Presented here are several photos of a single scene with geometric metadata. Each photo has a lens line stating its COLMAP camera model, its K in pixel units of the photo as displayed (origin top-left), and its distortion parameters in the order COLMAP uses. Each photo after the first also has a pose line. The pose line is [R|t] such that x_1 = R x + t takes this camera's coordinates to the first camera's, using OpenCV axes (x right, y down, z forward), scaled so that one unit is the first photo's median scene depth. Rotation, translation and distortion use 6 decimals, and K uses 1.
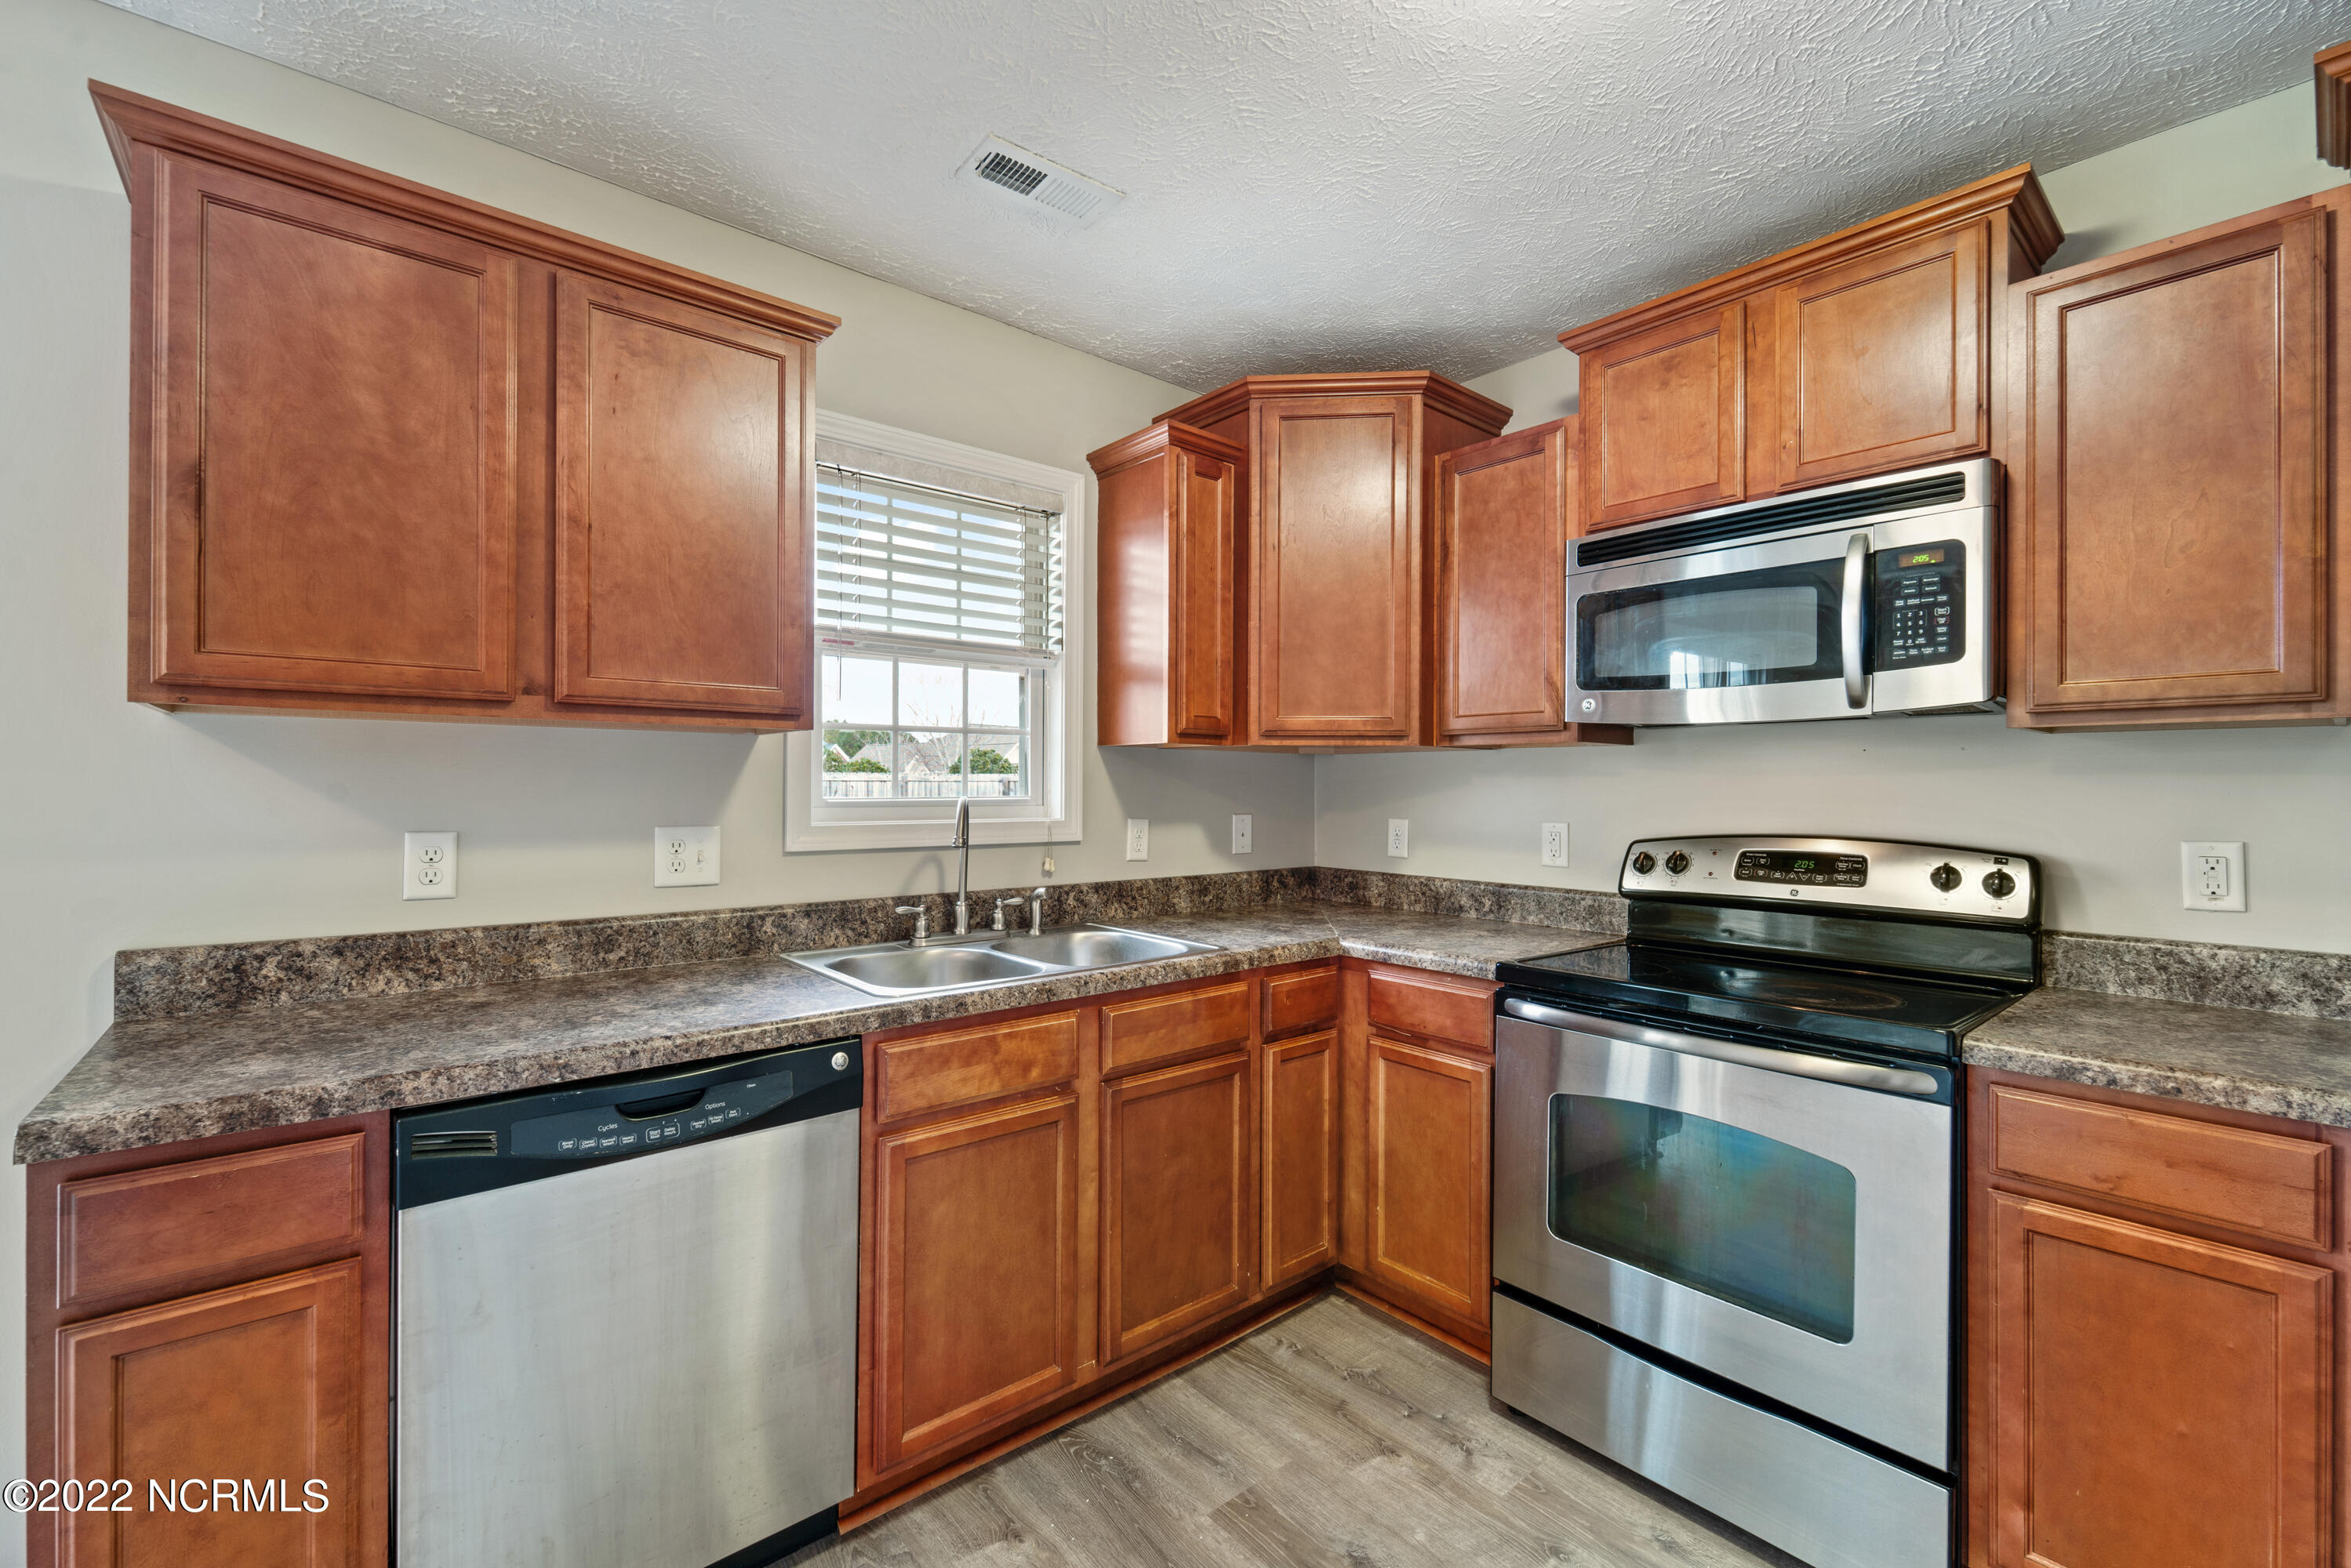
lens RADIAL K [[977.1, 0, 1165.2], [0, 977.1, 786.5], [0, 0, 1]] dist [0.003235, -0.002261]
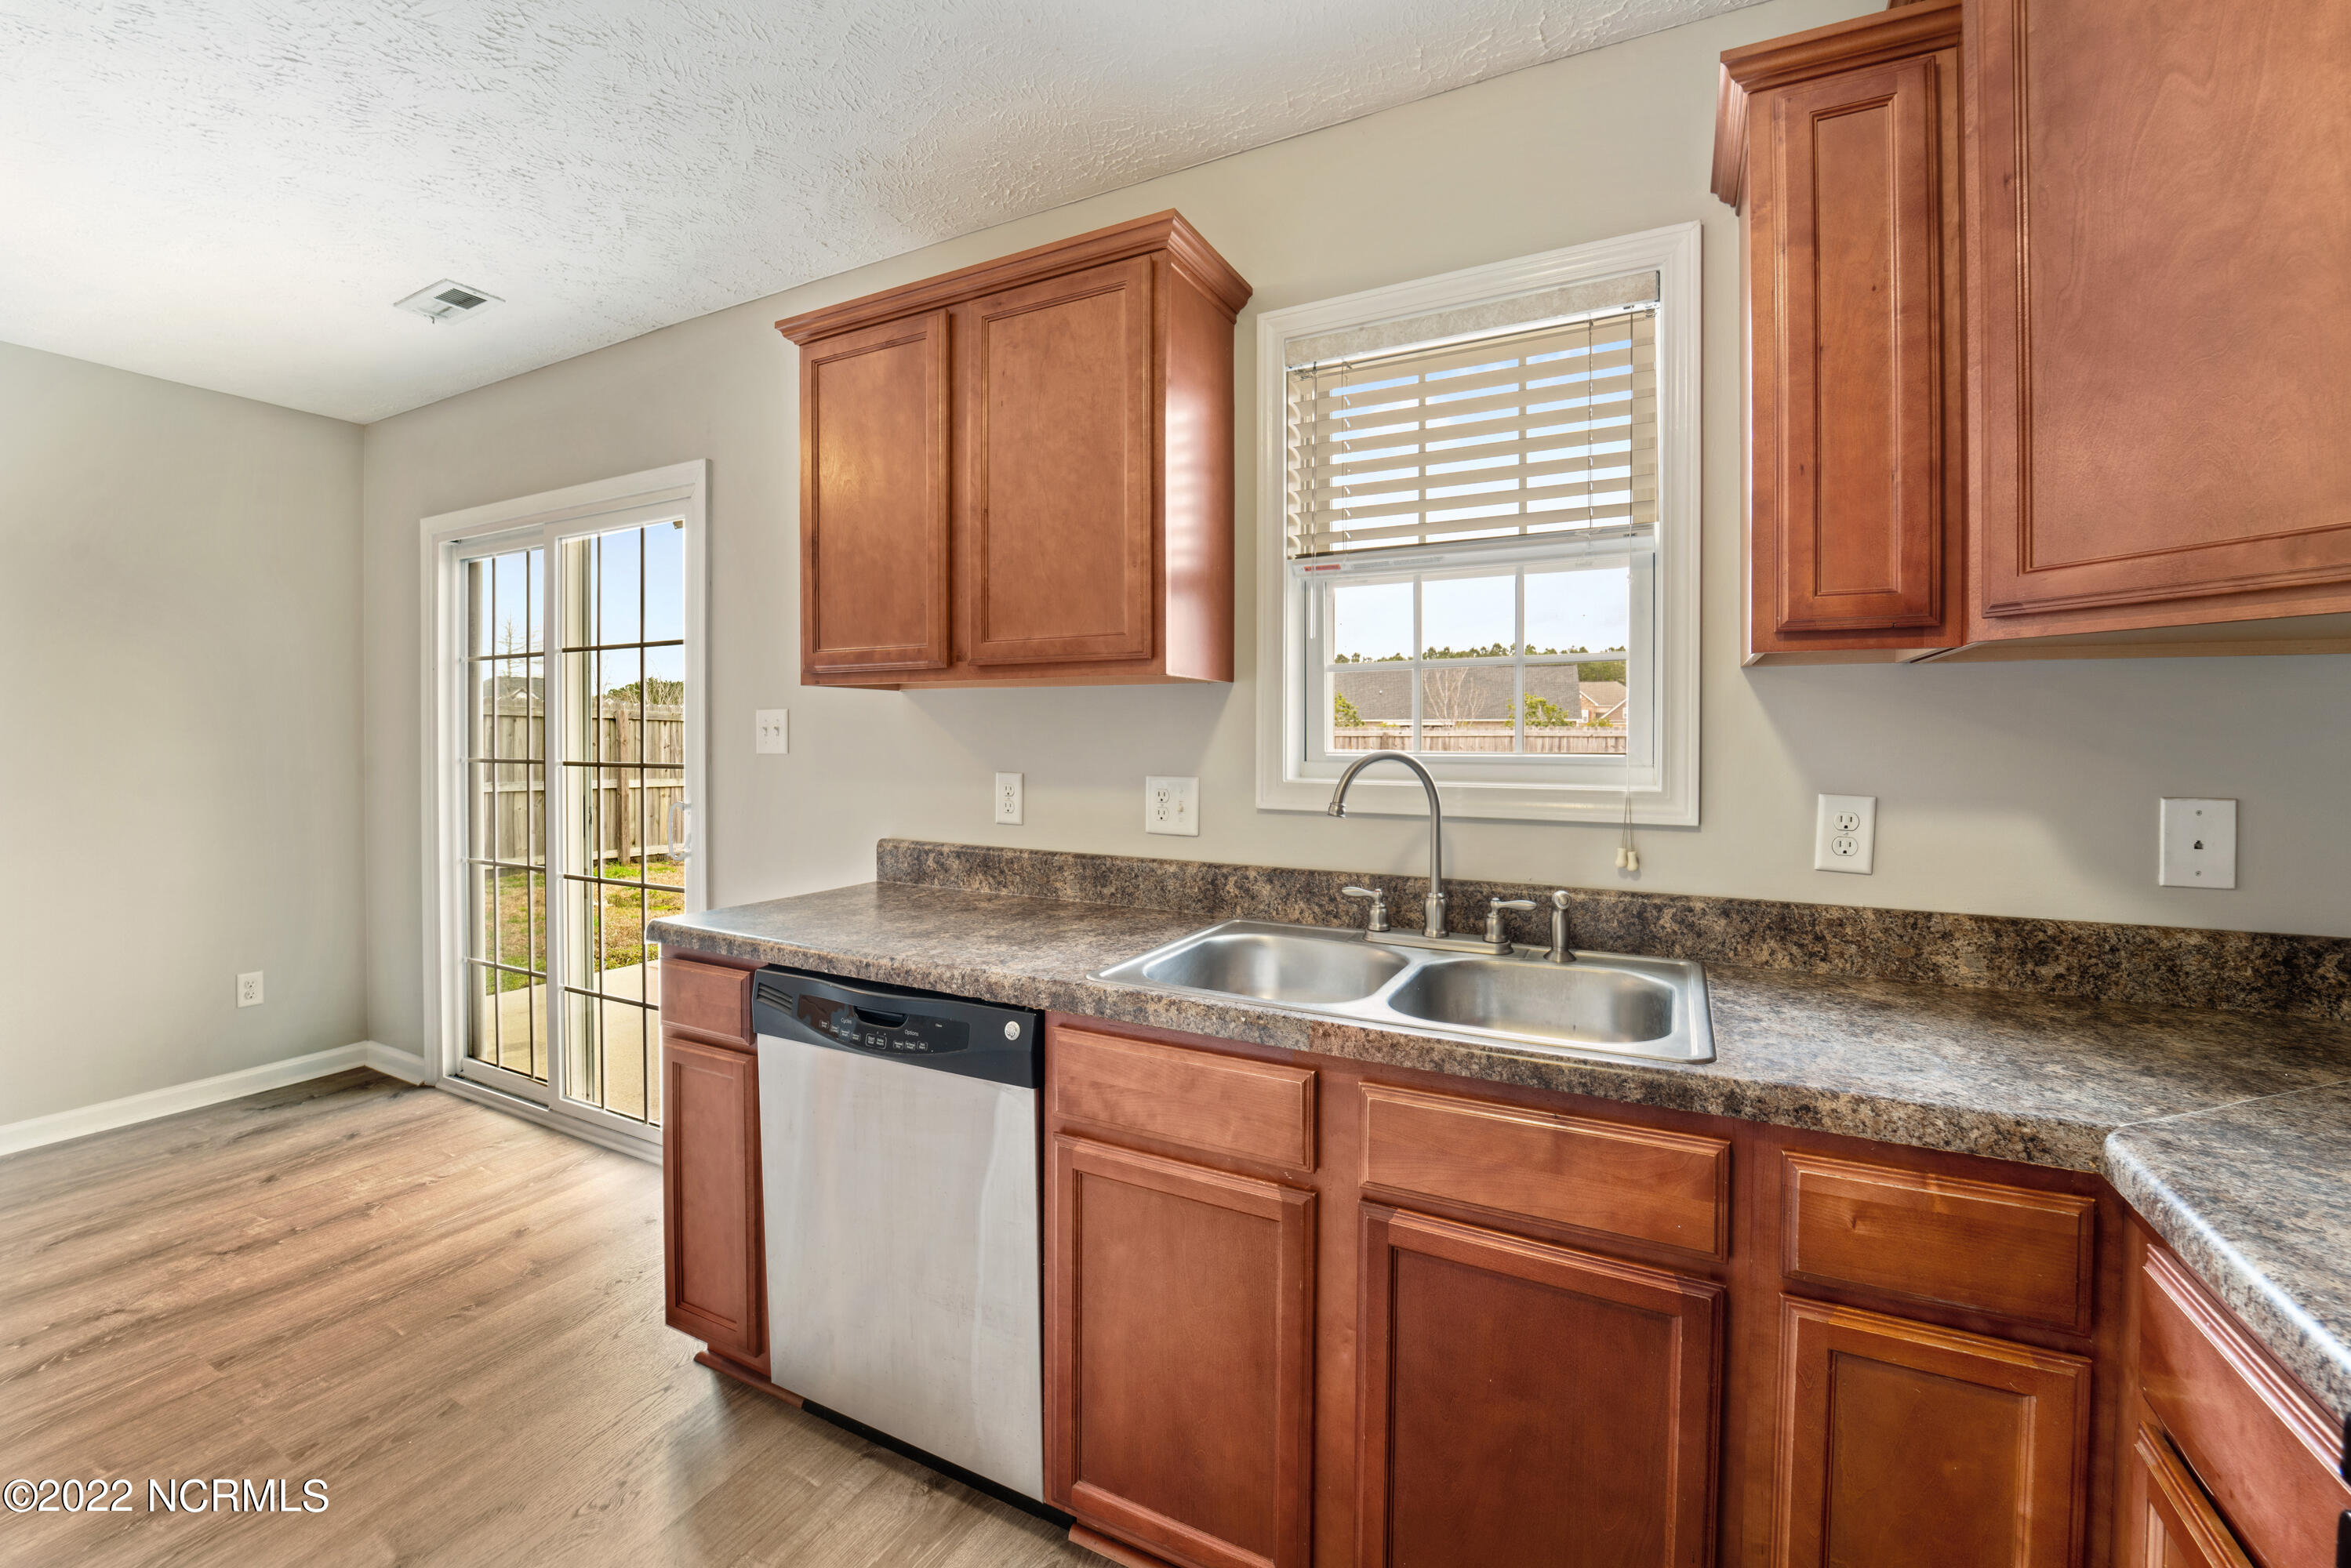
lens RADIAL K [[977.1, 0, 1184.6], [0, 977.1, 767.6], [0, 0, 1]] dist [0.003235, -0.002261]
pose [[0.375916, 0.026414, -0.926277, 0.450361], [0.002922, 0.999555, 0.029689, 0.001038], [0.926649, -0.013867, 0.375671, 0.608631]]
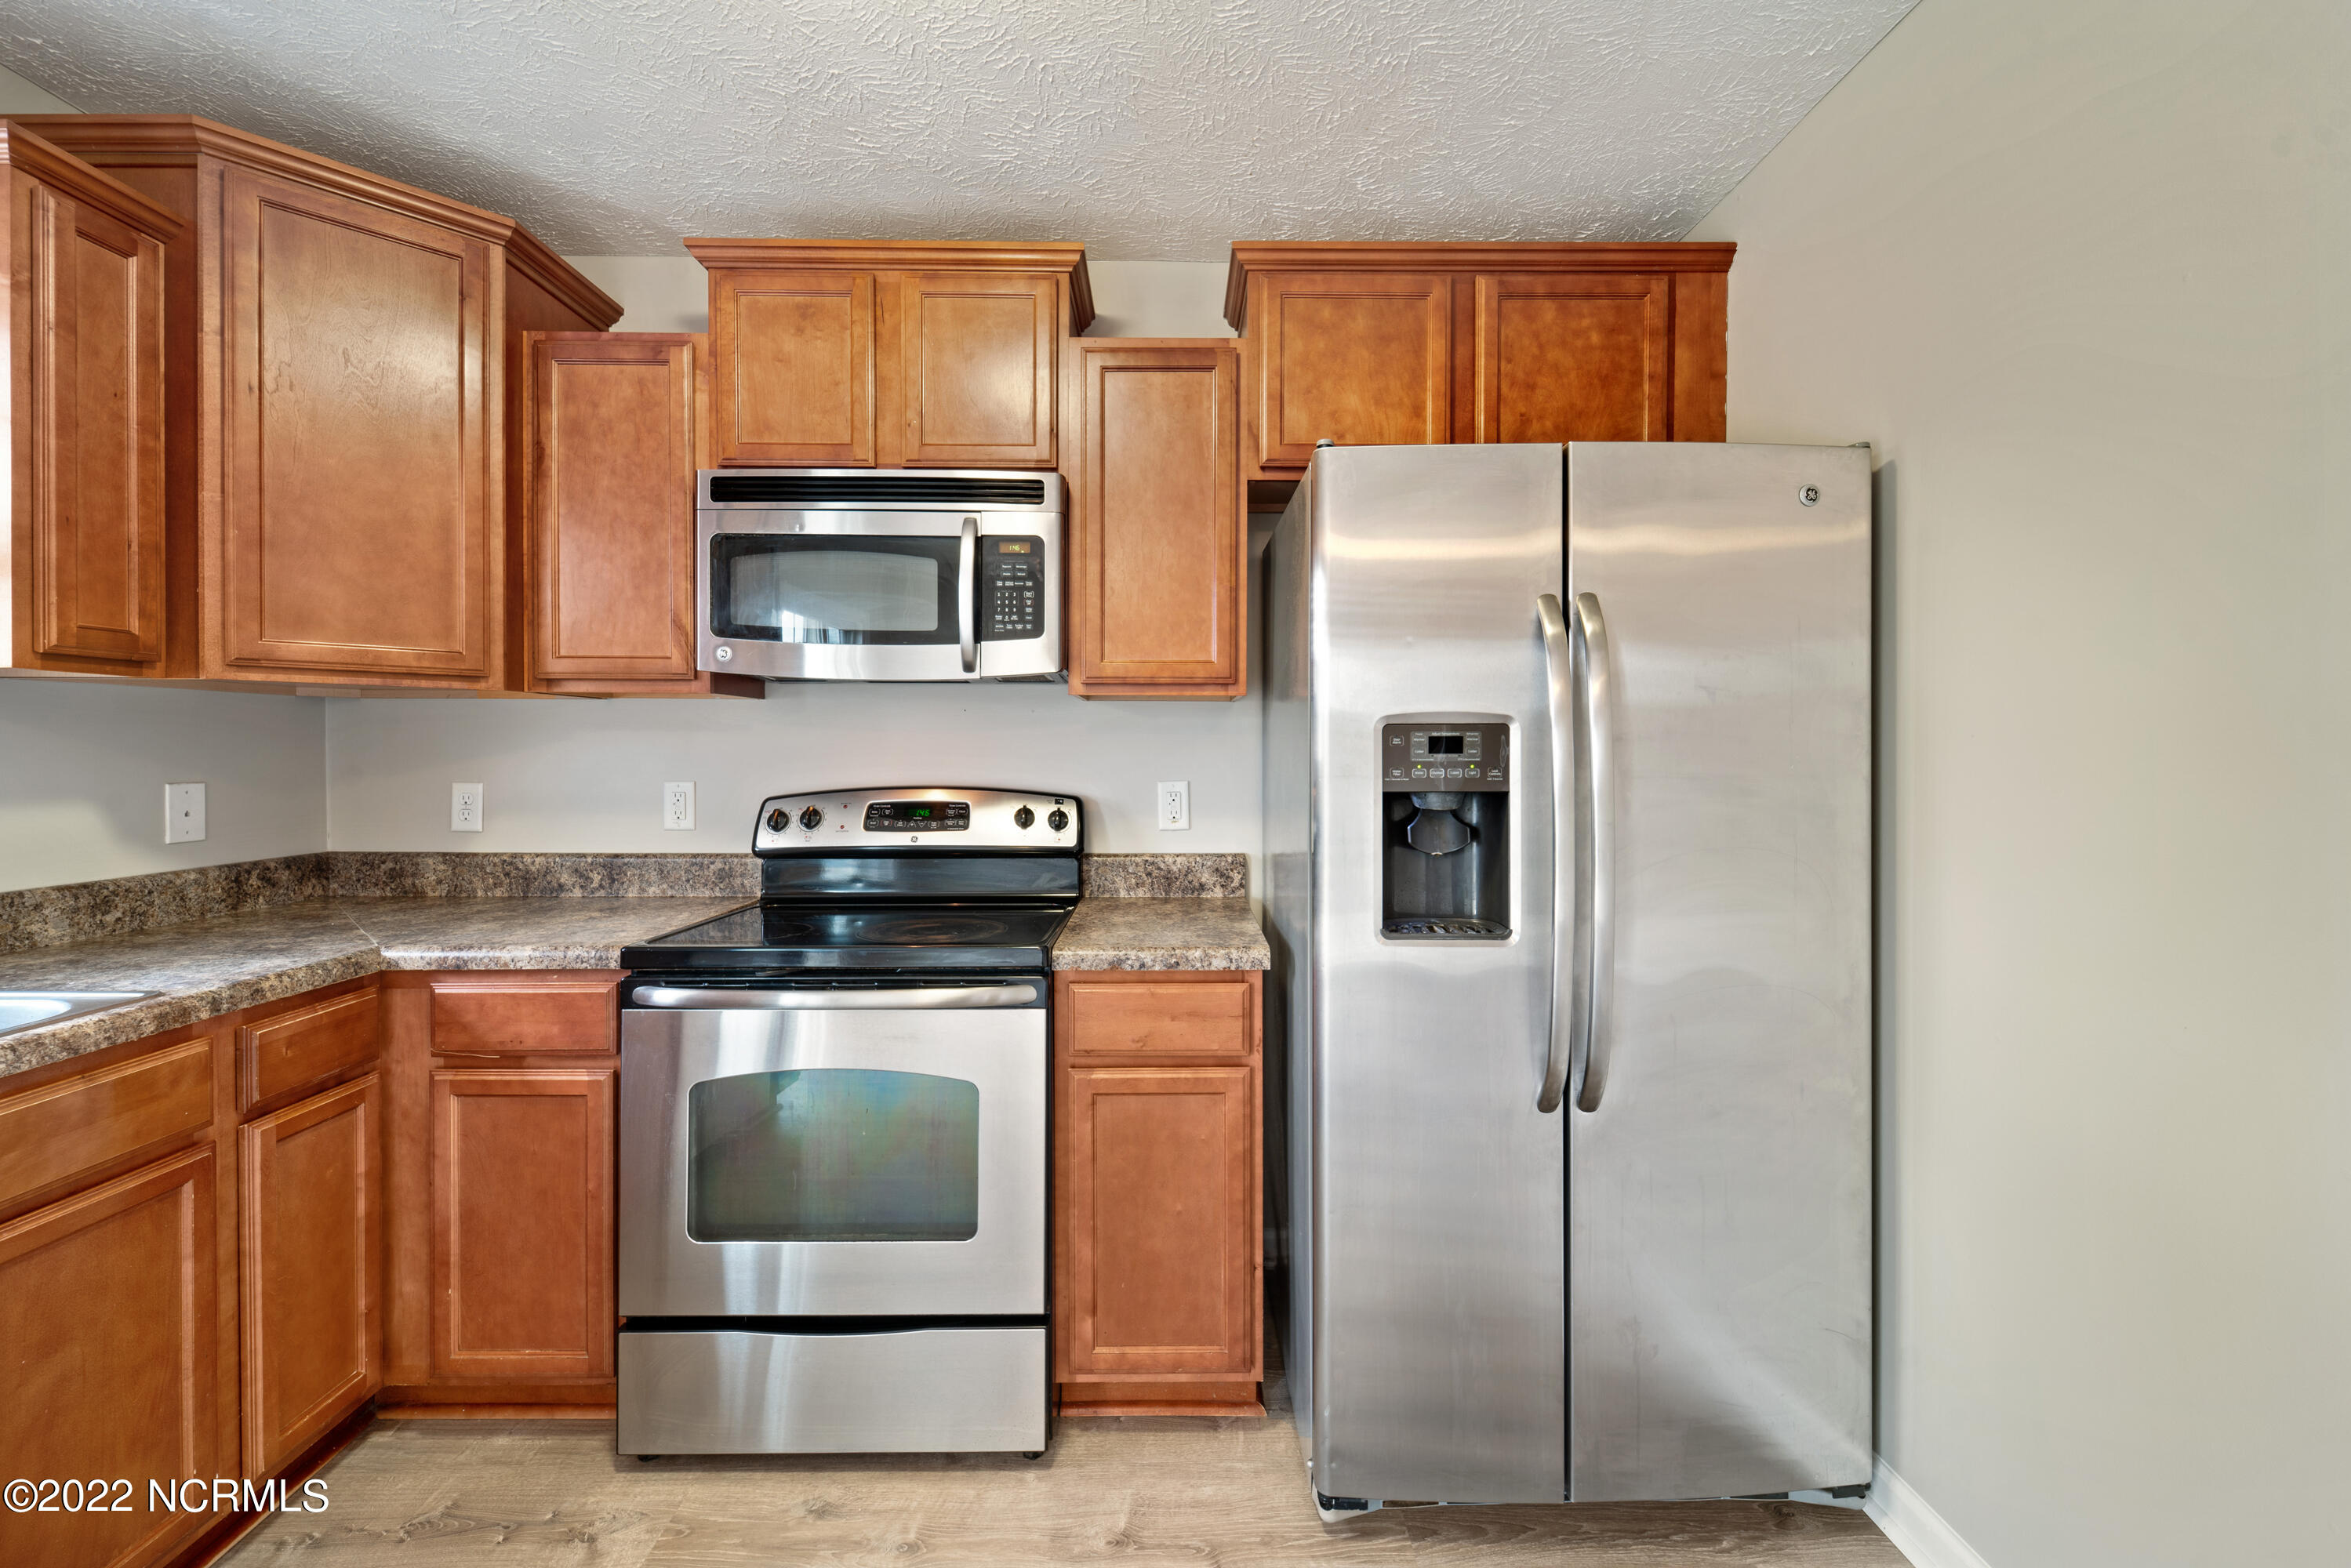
lens RADIAL K [[977.1, 0, 1184.2], [0, 977.1, 757.4], [0, 0, 1]] dist [0.003235, -0.002261]
pose [[0.633763, -0.010269, 0.773459, -0.006923], [0.000107, 0.999913, 0.013187, 0.002841], [-0.773527, -0.008274, 0.633709, 0.079555]]
